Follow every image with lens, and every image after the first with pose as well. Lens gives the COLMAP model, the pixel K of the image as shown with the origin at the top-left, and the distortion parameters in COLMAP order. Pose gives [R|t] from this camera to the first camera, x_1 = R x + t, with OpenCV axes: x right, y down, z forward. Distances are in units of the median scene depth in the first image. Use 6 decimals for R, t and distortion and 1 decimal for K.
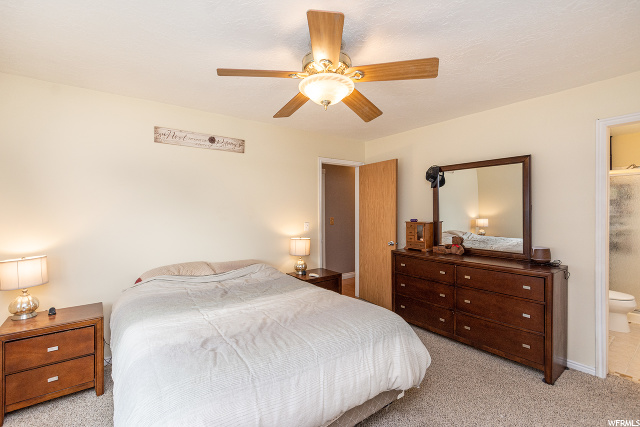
lens RADIAL K [[292.6, 0, 311.5], [0, 292.6, 212.5], [0, 0, 1]] dist [-0.003196, -0.000387]
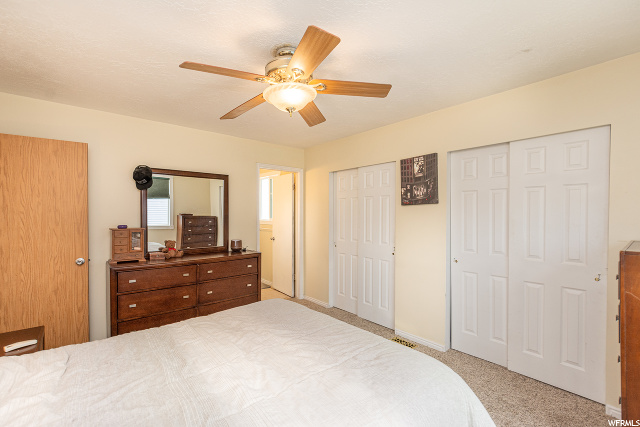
lens RADIAL K [[292.6, 0, 311.5], [0, 292.6, 212.5], [0, 0, 1]] dist [-0.003196, -0.000387]
pose [[-0.087135, 0.006741, 0.996174, -0.635685], [0.010377, 0.999929, -0.005858, -0.003573], [-0.996142, 0.009827, -0.087198, 0.663308]]
